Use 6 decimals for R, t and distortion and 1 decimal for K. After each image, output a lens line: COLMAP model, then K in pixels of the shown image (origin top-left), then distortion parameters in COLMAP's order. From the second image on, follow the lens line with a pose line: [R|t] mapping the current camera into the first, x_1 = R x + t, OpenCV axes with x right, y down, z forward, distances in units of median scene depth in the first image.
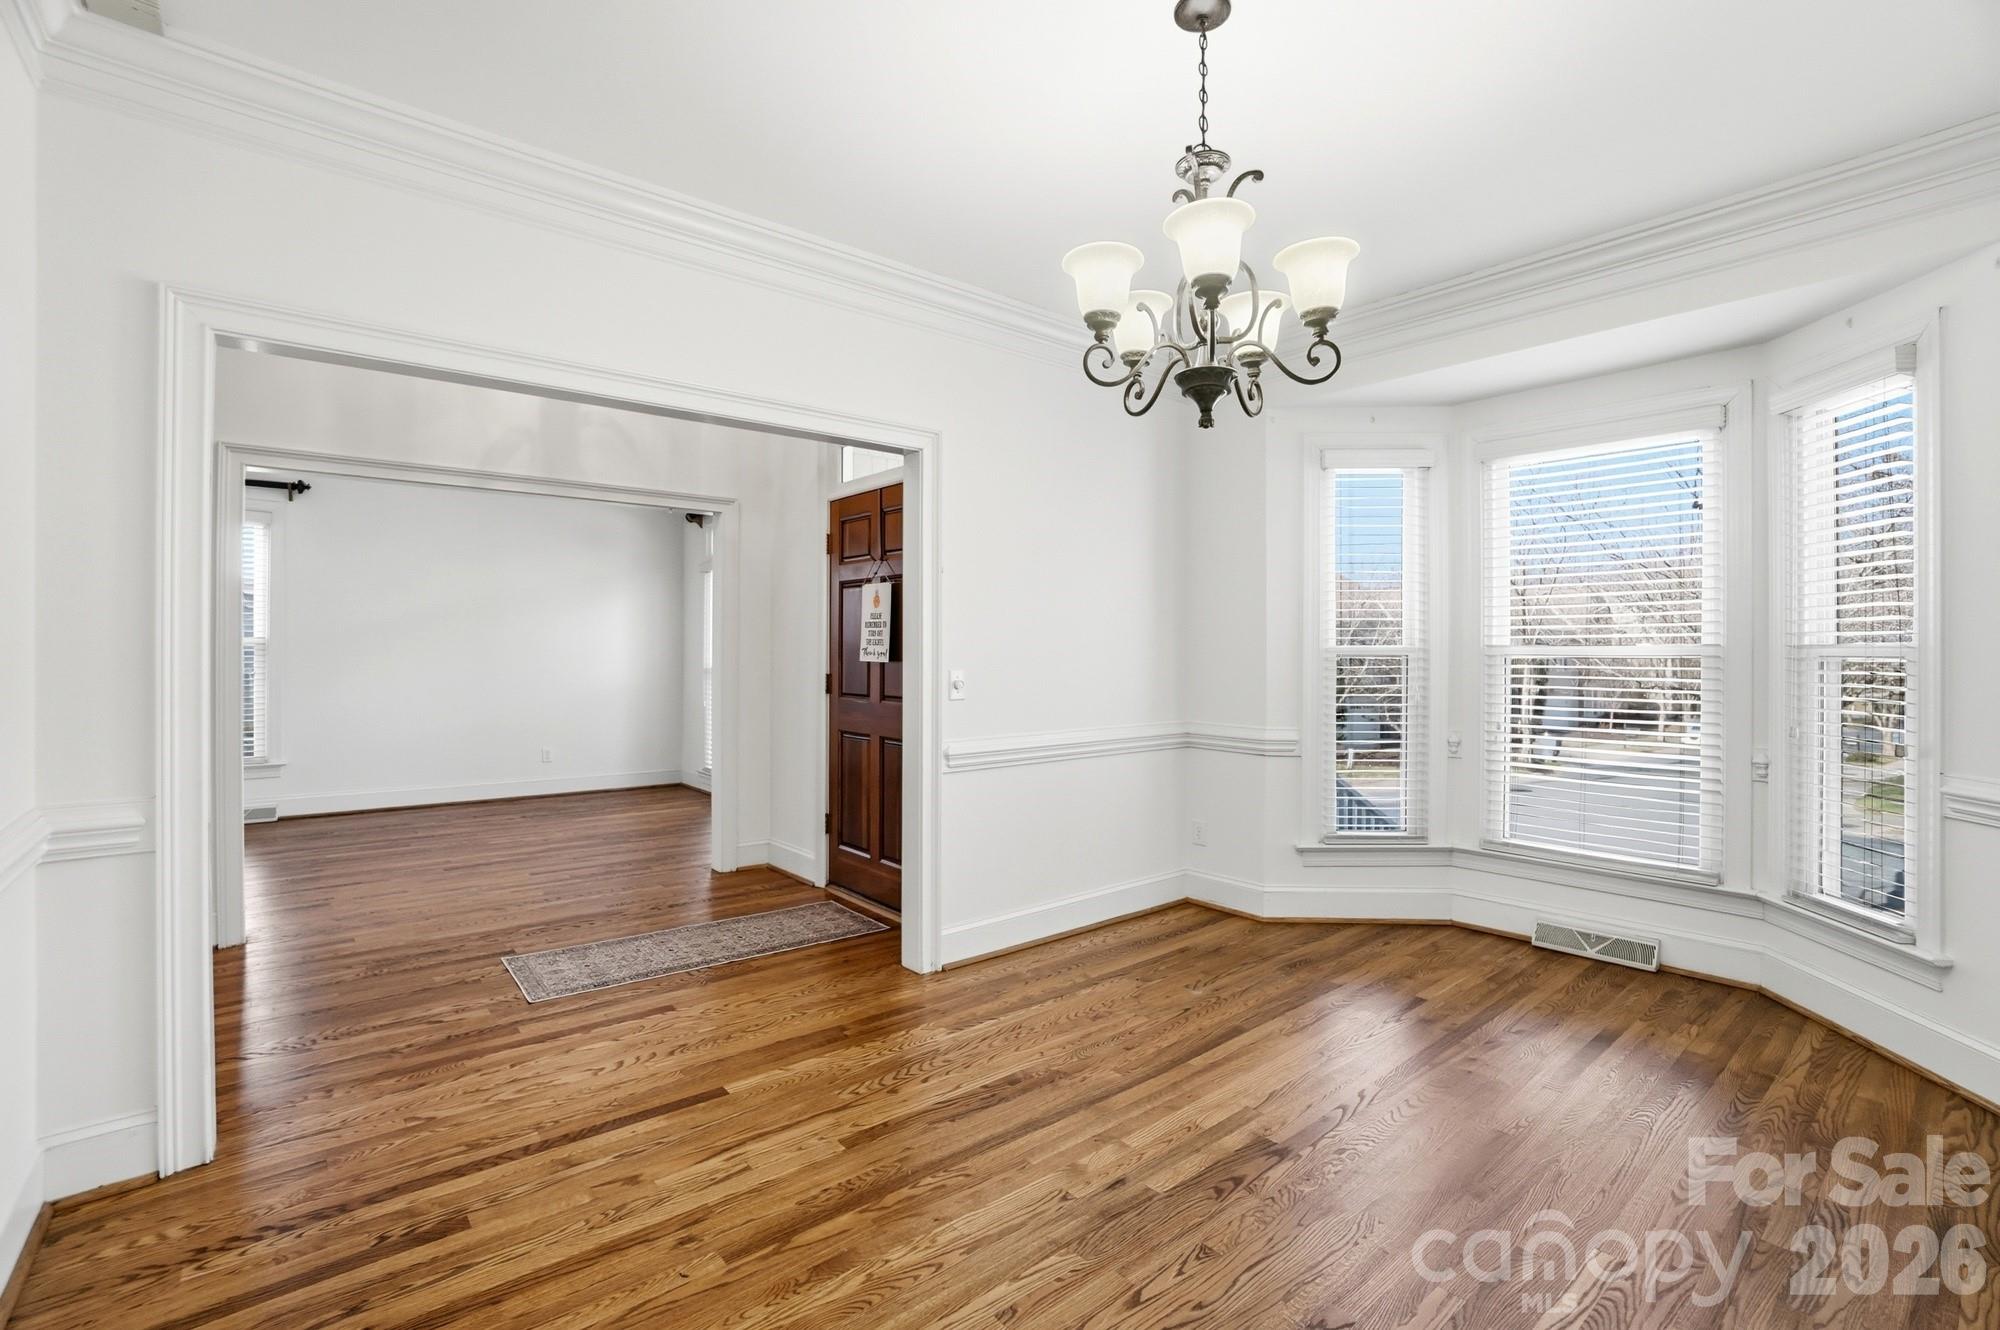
lens RADIAL K [[895.7, 0, 1002.5], [0, 895.7, 649.0], [0, 0, 1]] dist [-0.032590, 0.000189]
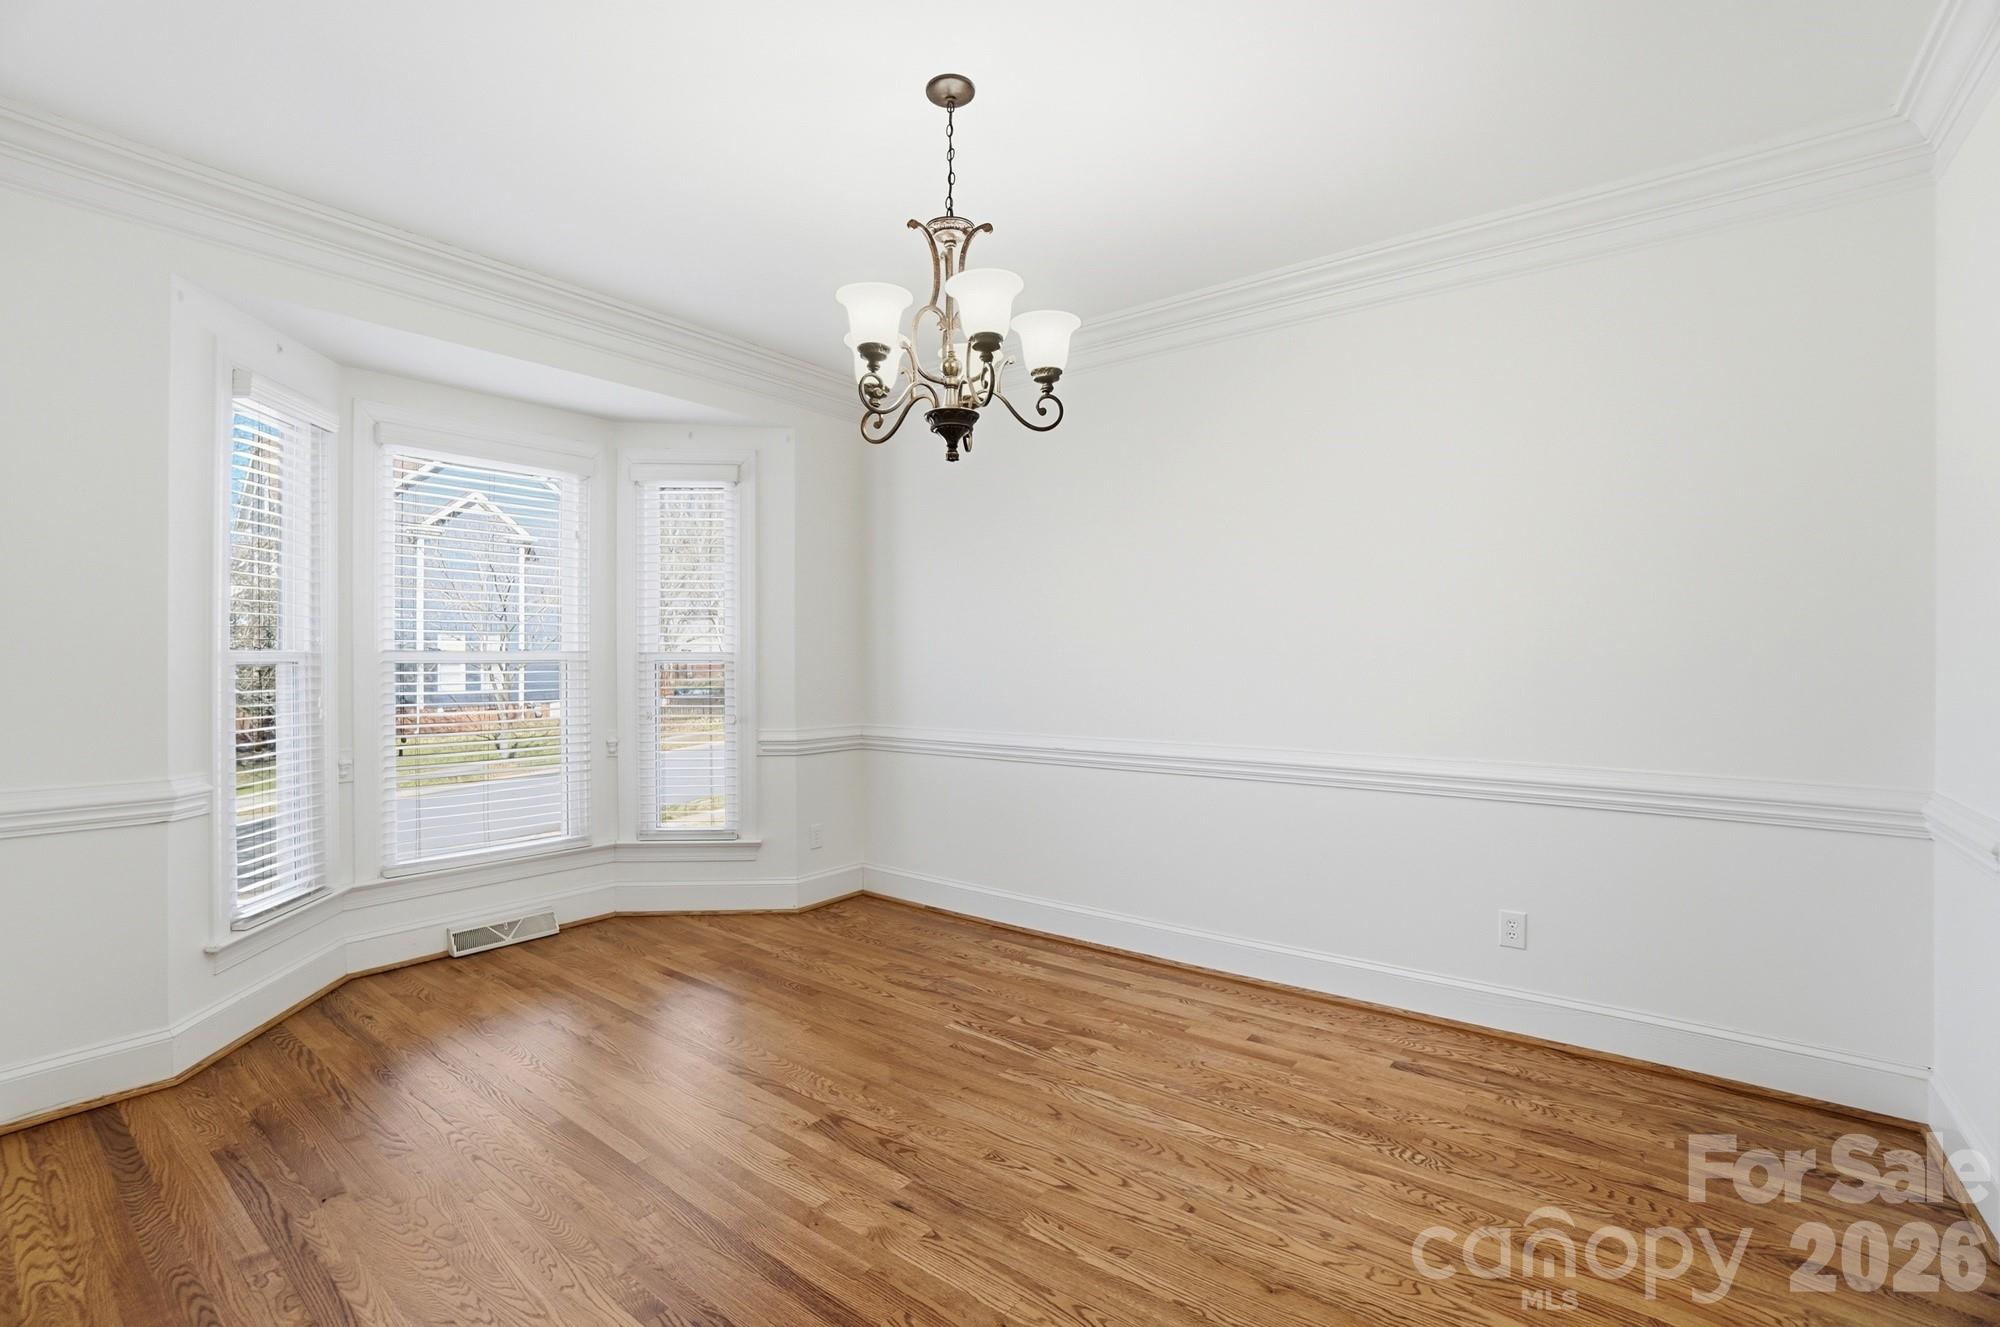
lens RADIAL K [[874.8, 0, 1000.0], [0, 874.8, 663.5], [0, 0, 1]] dist [-0.031786, 0.000404]
pose [[-0.201033, -0.009602, 0.979537, -0.620749], [-0.002903, 0.999953, 0.009206, -0.001018], [-0.979580, -0.000993, -0.201052, 0.824744]]
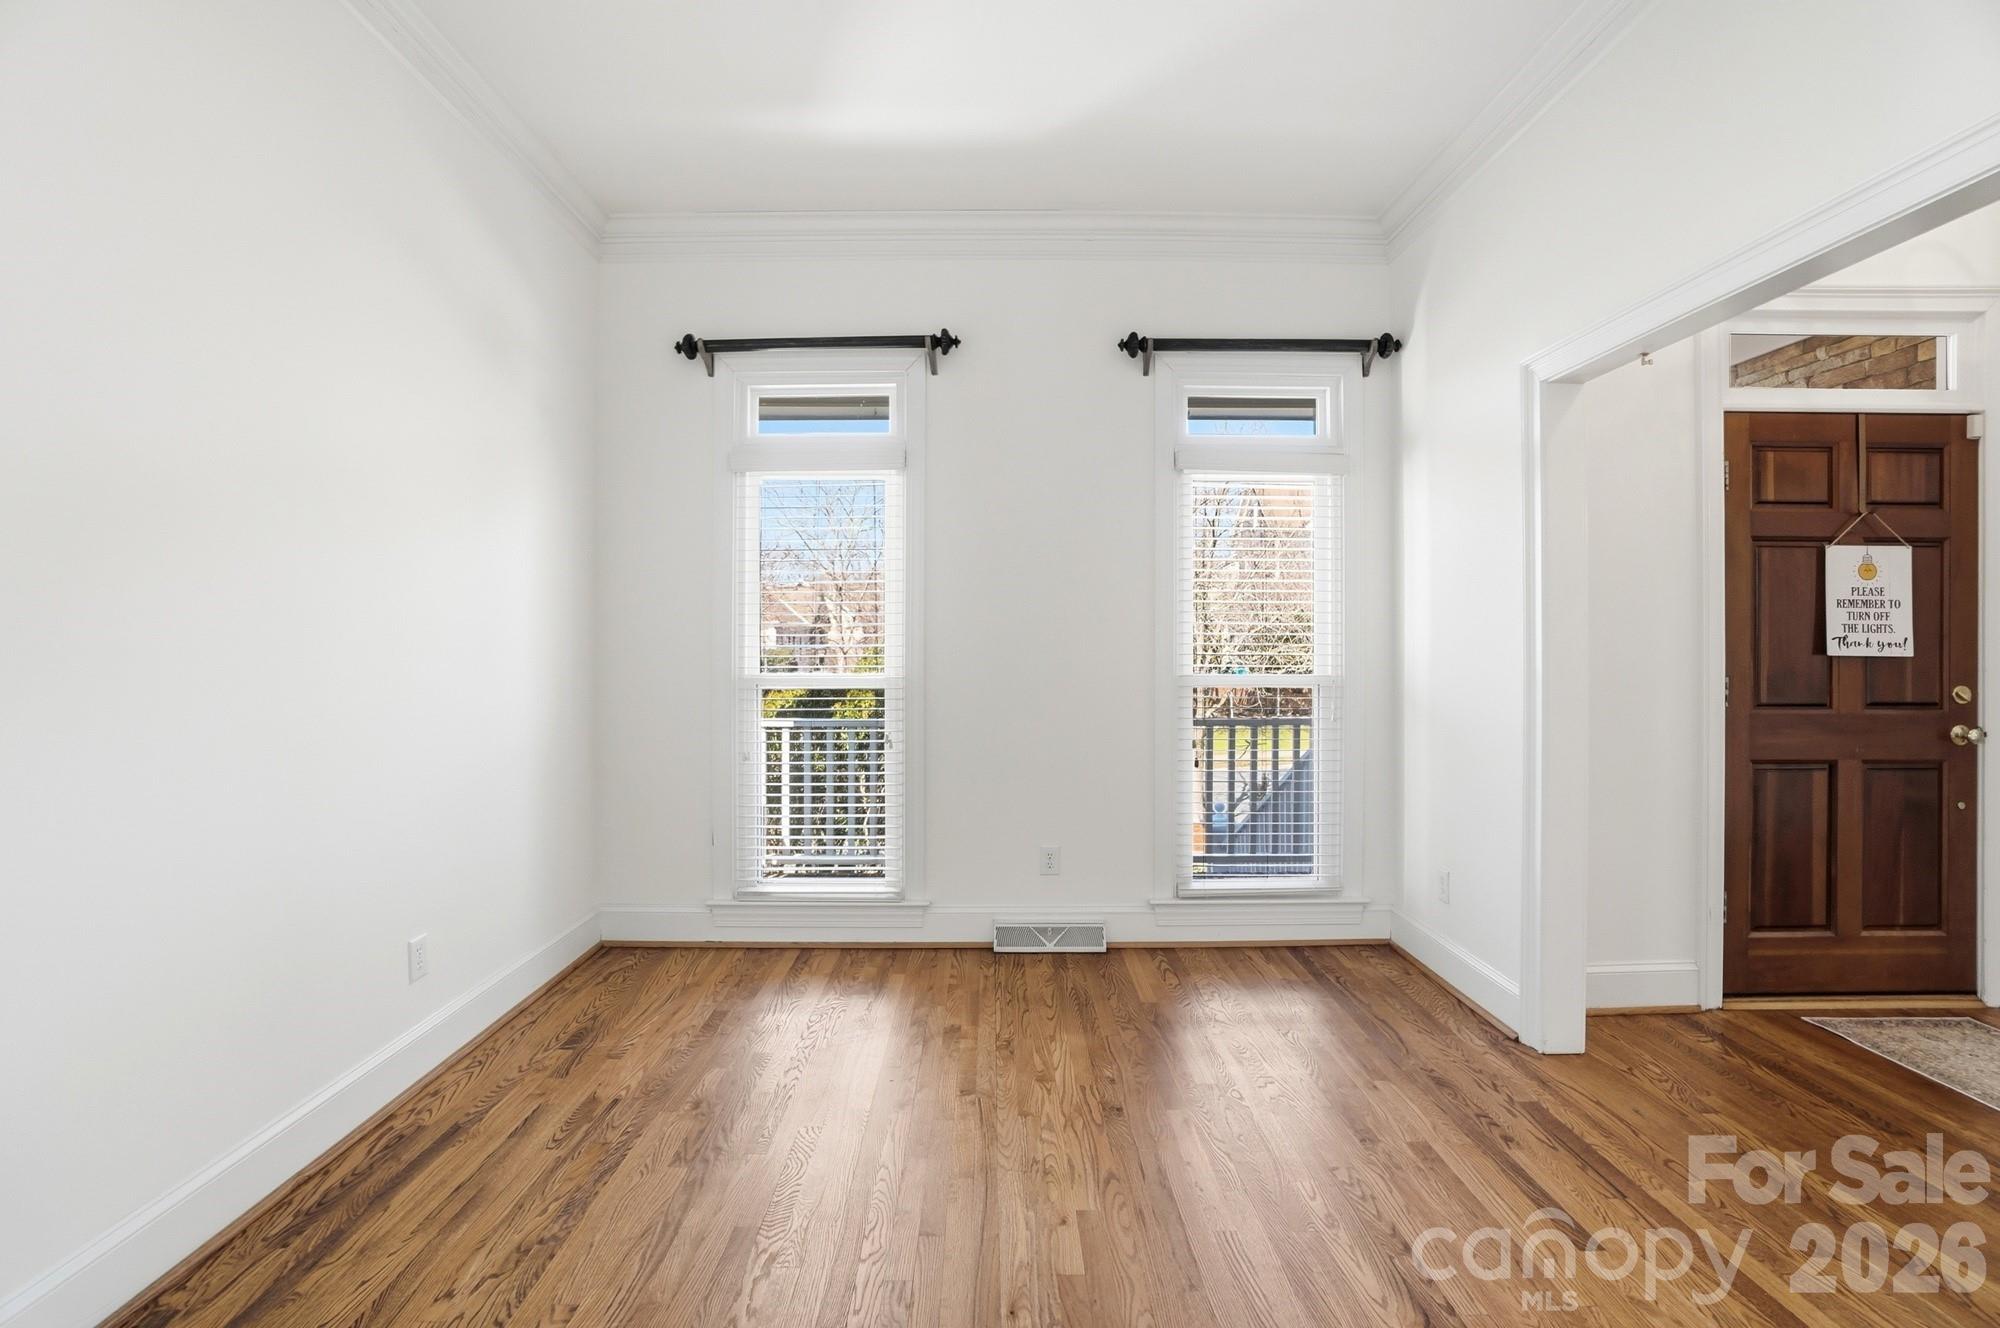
lens RADIAL K [[966.8, 0, 1000.0], [0, 966.8, 664.0], [0, 0, 1]] dist [0.002265, 0.000483]
pose [[0.664383, 0.010980, 0.747312, -0.368801], [-0.002174, 0.999916, -0.012760, 0.010066], [-0.747389, 0.006853, 0.664351, 0.315734]]
